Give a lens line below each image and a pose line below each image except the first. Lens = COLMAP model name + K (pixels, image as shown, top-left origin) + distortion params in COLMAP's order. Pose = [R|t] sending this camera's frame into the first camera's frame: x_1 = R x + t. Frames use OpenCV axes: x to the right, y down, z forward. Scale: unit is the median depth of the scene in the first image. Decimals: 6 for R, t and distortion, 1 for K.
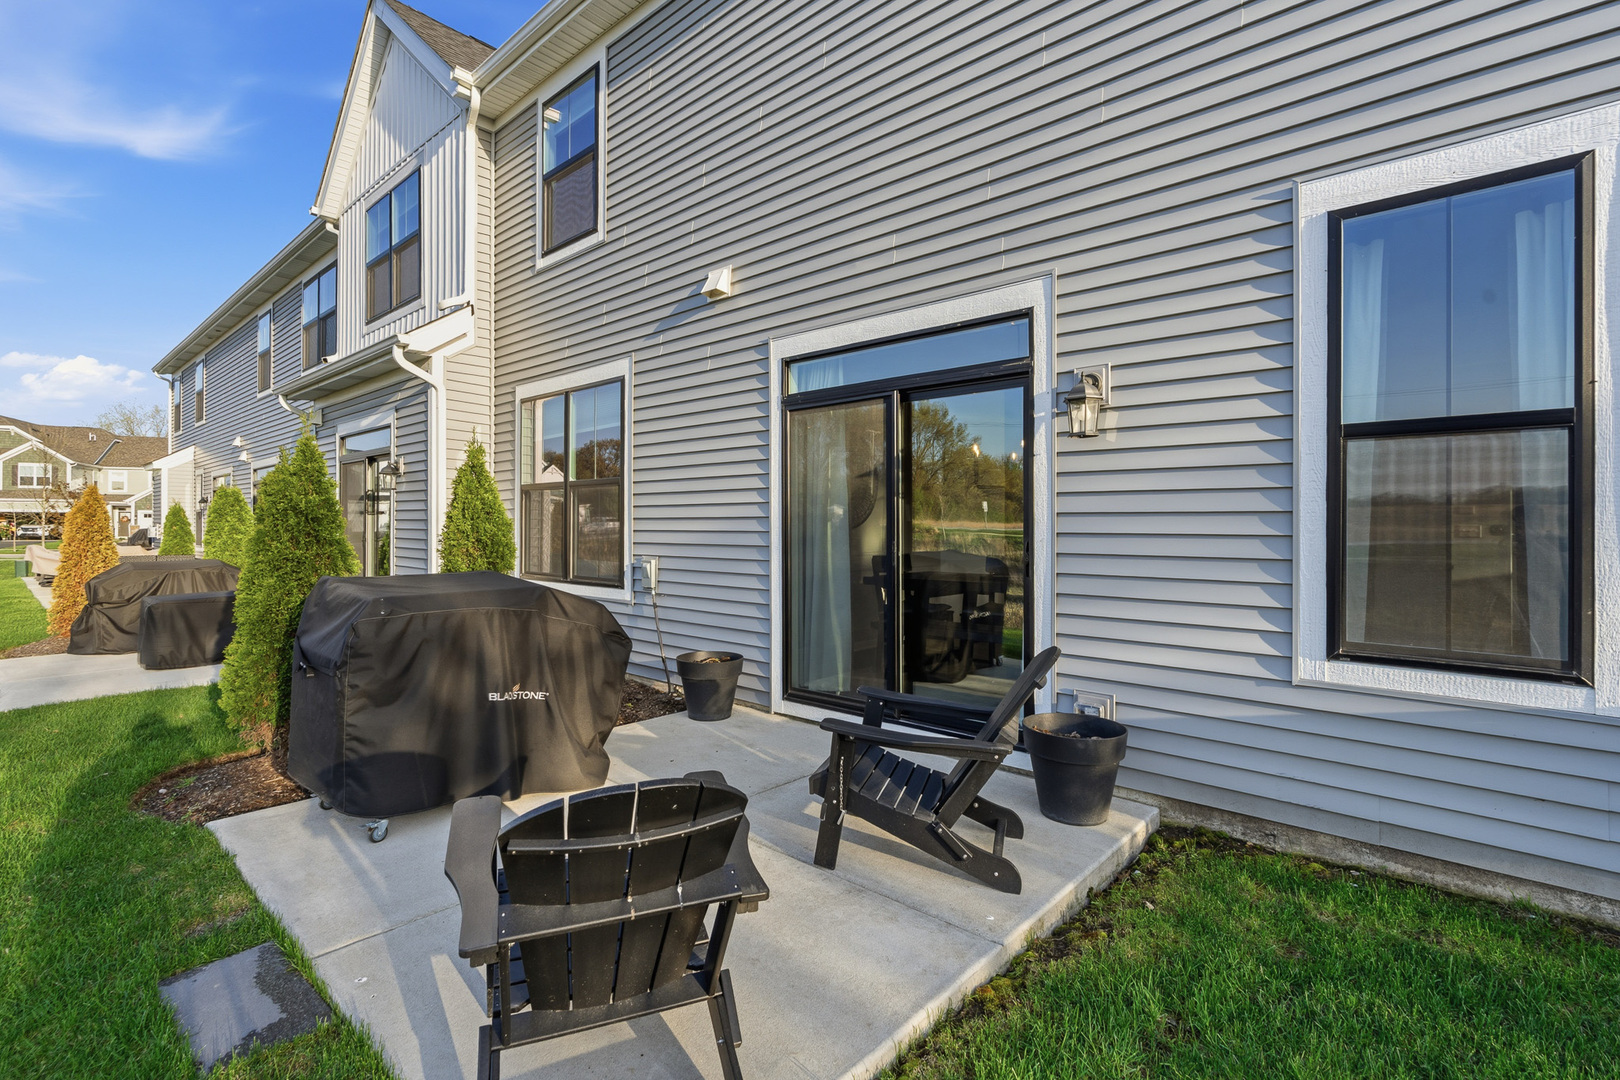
lens RADIAL K [[756.3, 0, 780.7], [0, 756.3, 517.3], [0, 0, 1]] dist [0.002383, 0.004267]
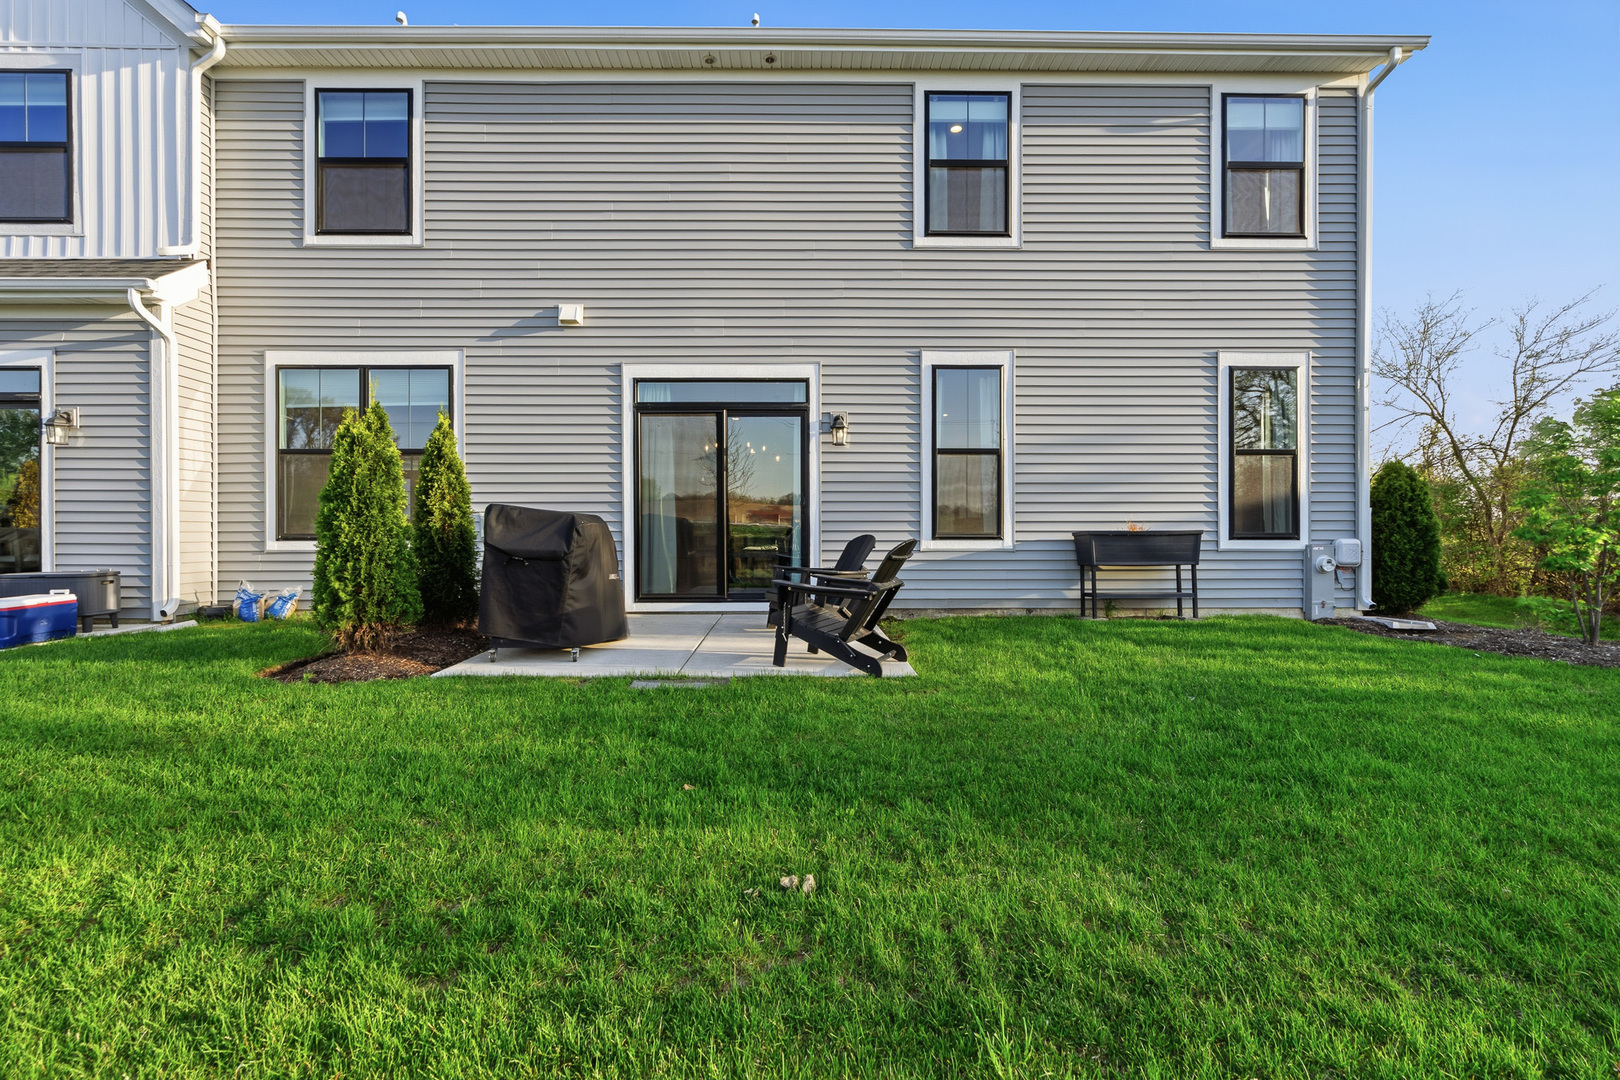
lens RADIAL K [[668.1, 0, 829.4], [0, 668.1, 510.3], [0, 0, 1]] dist [-0.001712, 0.000407]
pose [[0.729982, 0.004523, 0.683451, -0.623526], [-0.004466, 0.999988, -0.001847, 0.055276], [-0.683451, -0.001704, 0.729994, -0.239646]]
